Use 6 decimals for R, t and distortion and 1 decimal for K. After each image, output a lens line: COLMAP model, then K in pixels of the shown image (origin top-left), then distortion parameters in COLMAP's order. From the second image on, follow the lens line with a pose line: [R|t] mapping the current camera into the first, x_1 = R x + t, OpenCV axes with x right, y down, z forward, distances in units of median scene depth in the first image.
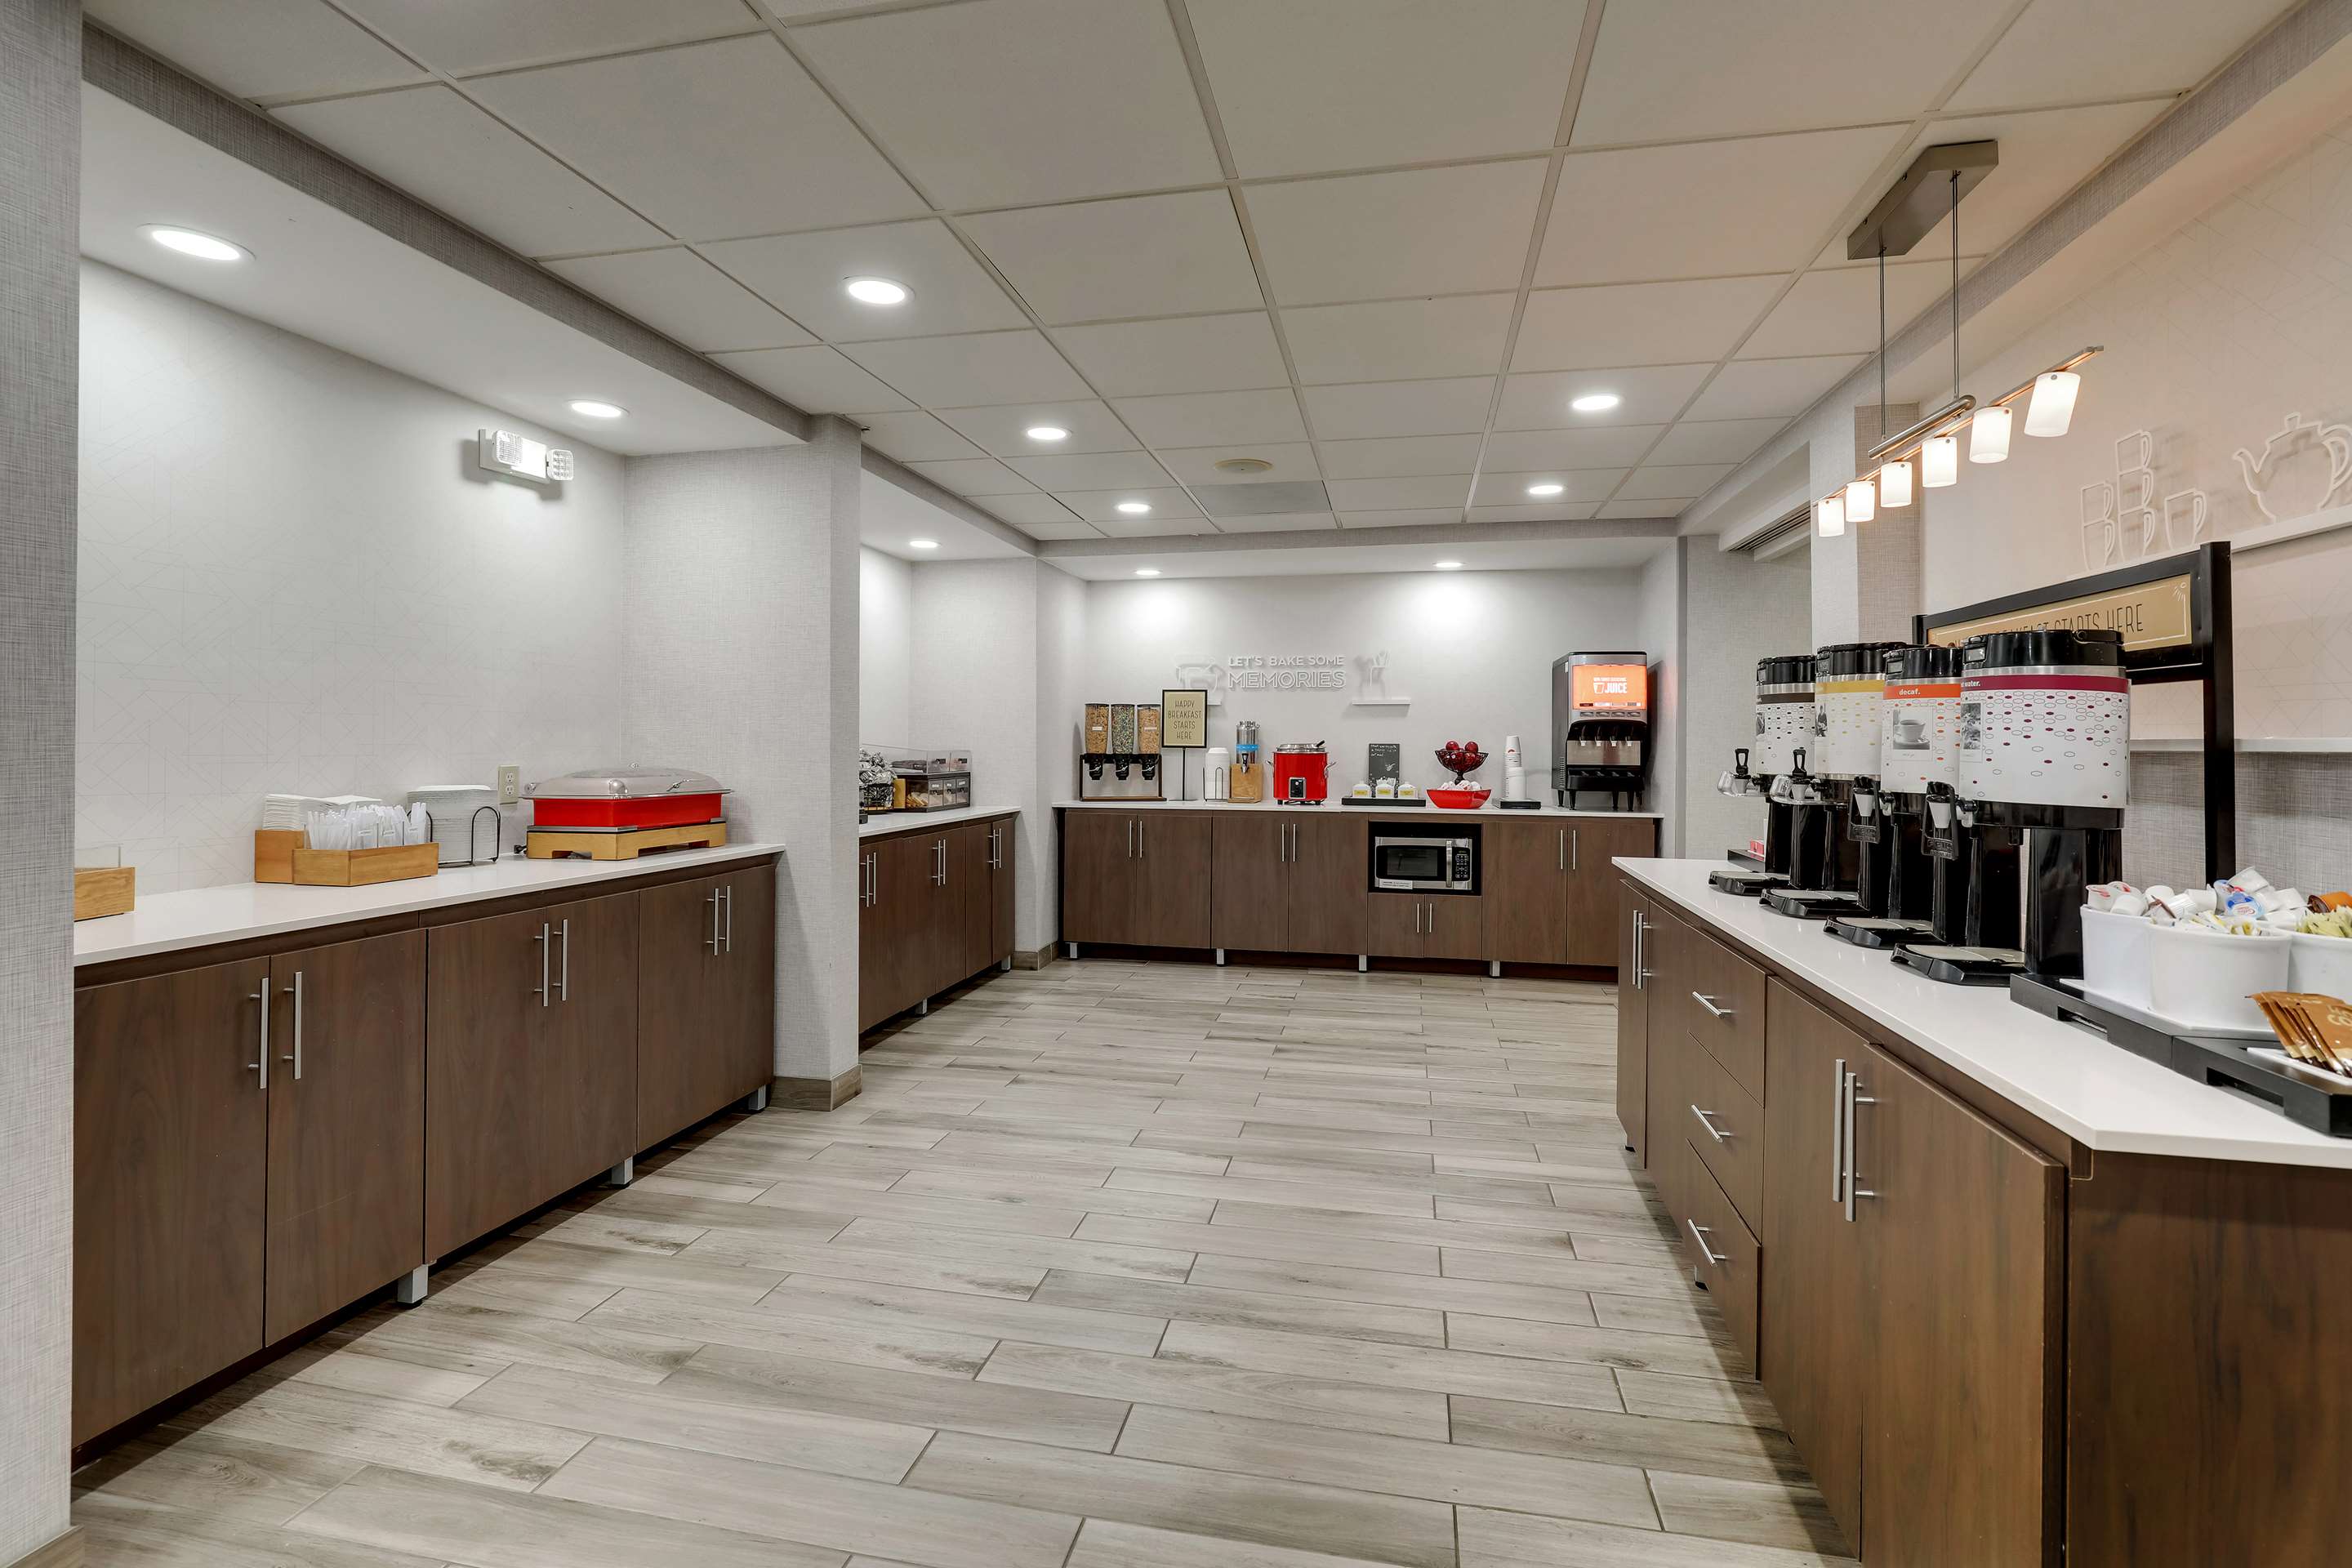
lens RADIAL K [[1114.2, 0, 1155.3], [0, 1114.2, 772.8], [0, 0, 1]] dist [-0.035071, 0.005939]
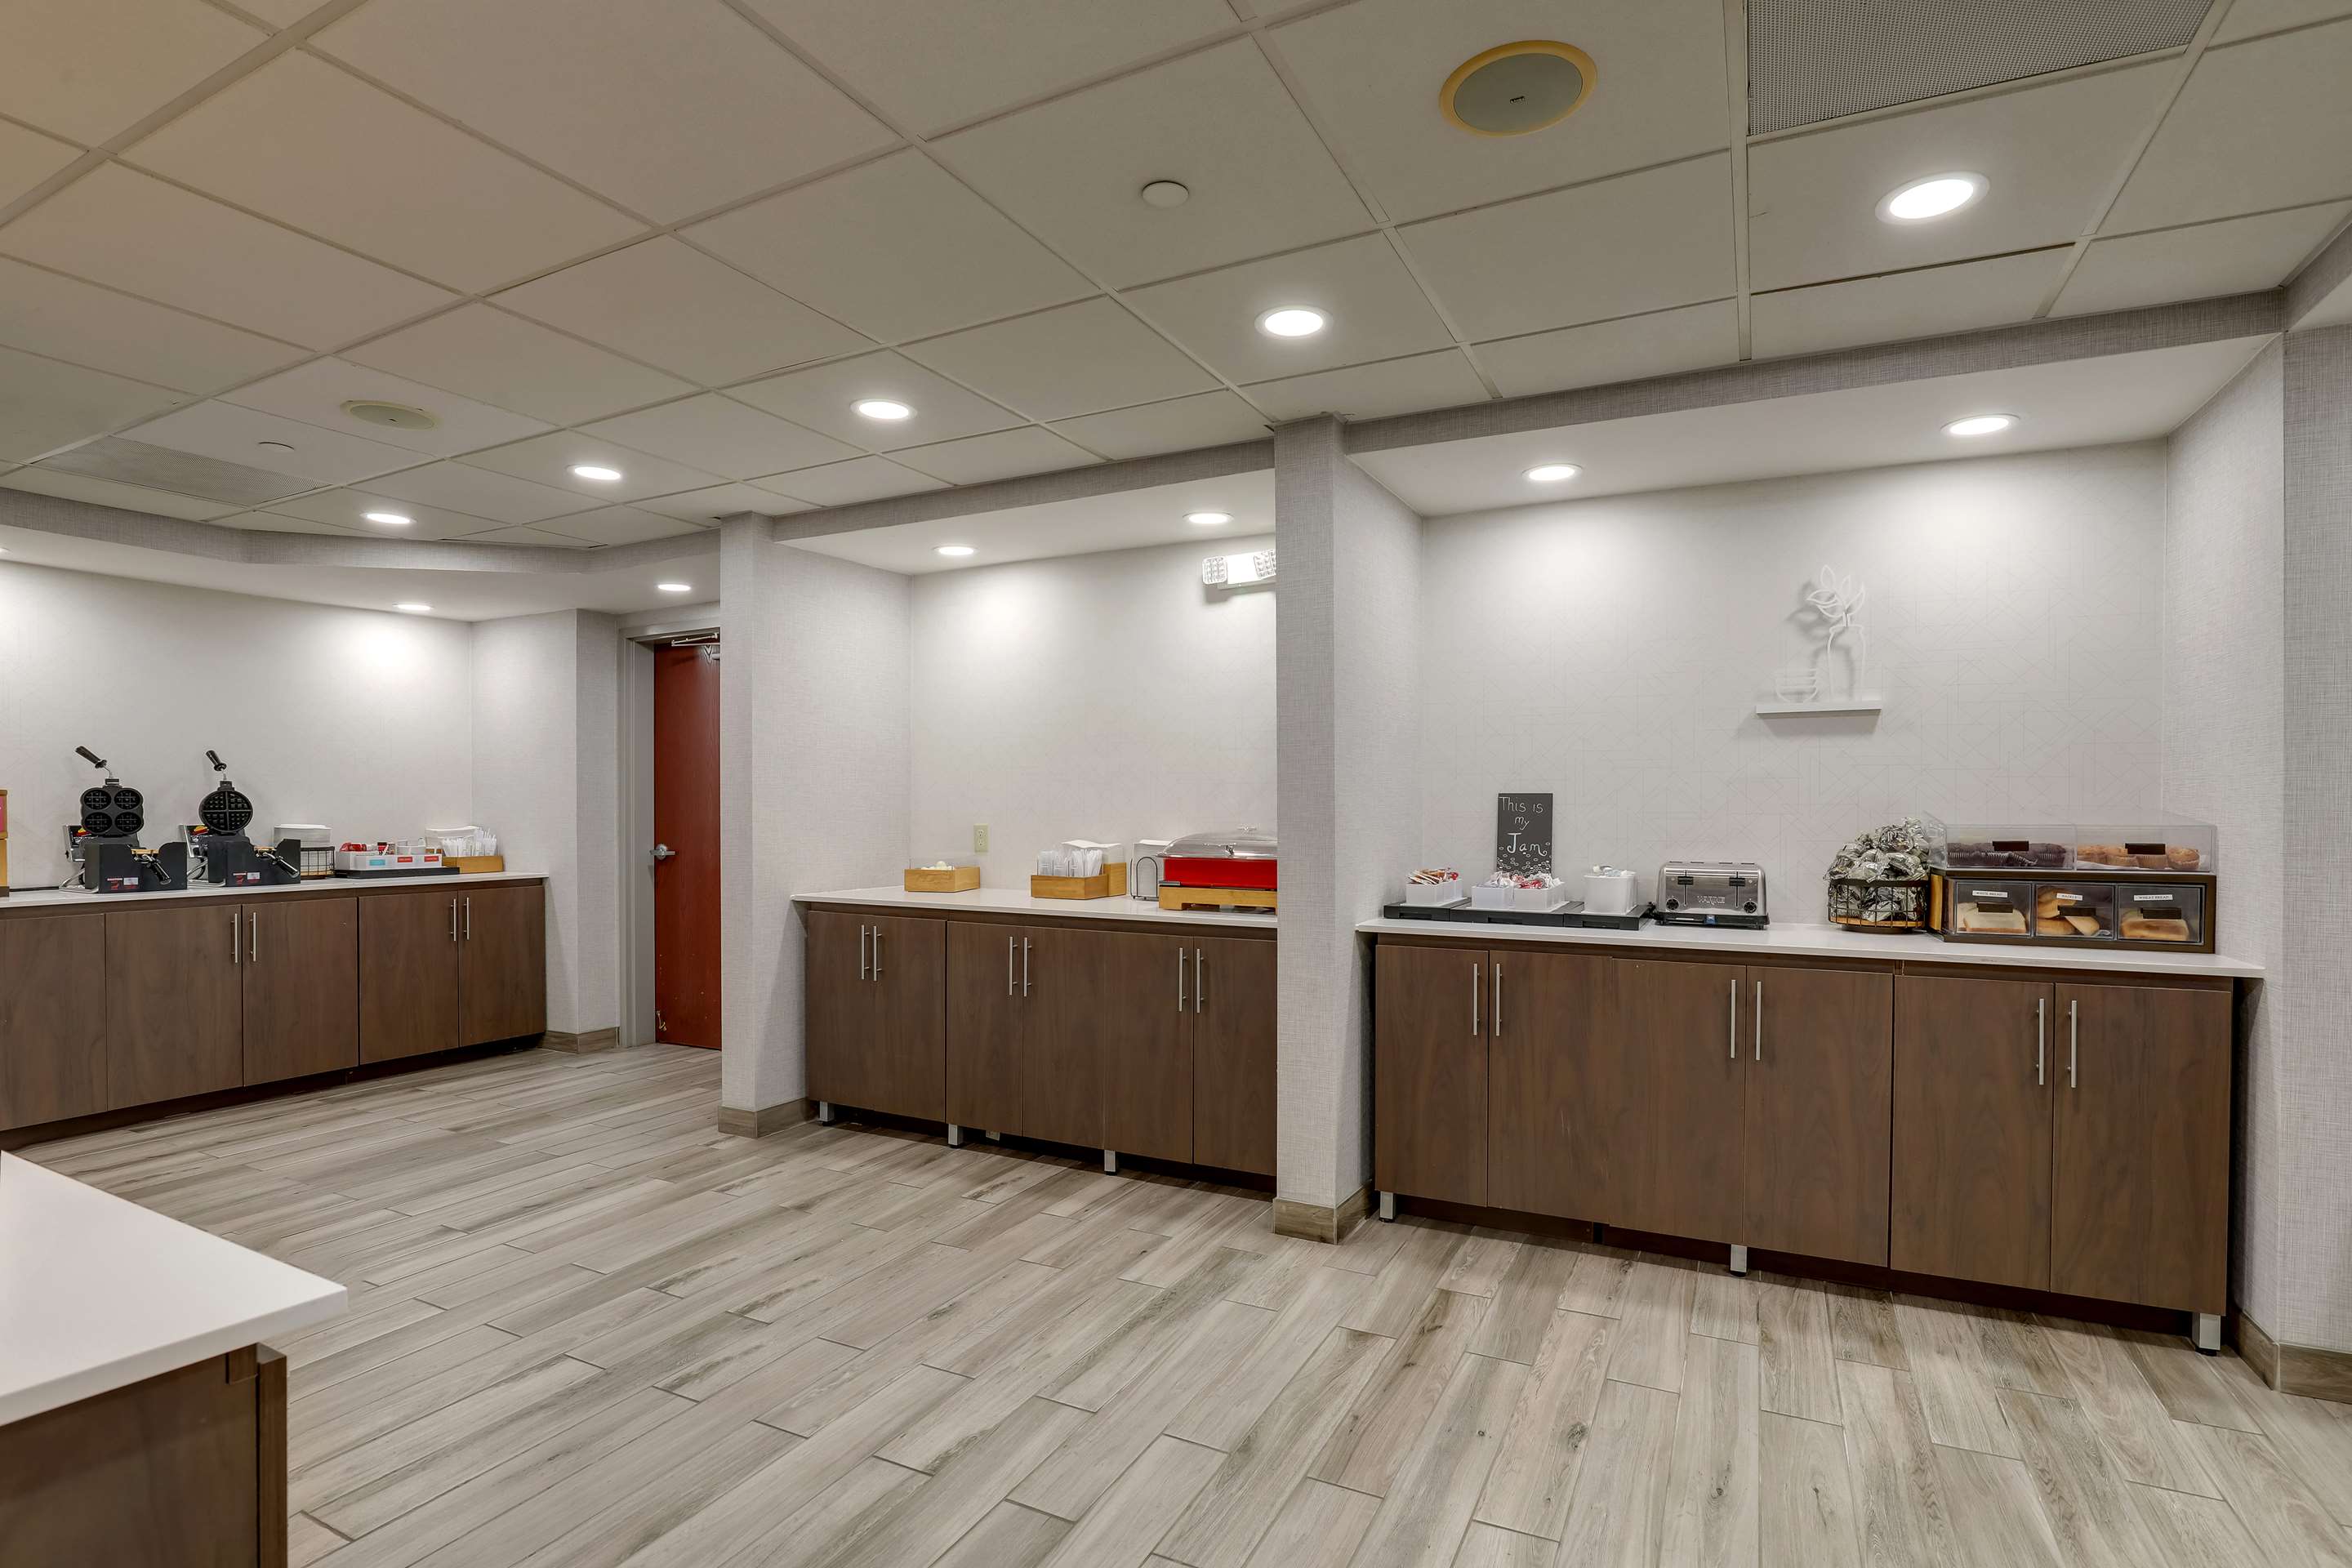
lens RADIAL K [[1114.2, 0, 1218.2], [0, 1114.2, 794.5], [0, 0, 1]] dist [-0.035071, 0.005939]
pose [[-0.232151, -0.007365, -0.972652, 0.788102], [-0.027200, 0.999629, -0.001077, -0.052694], [0.972299, 0.026206, -0.232265, 1.593647]]
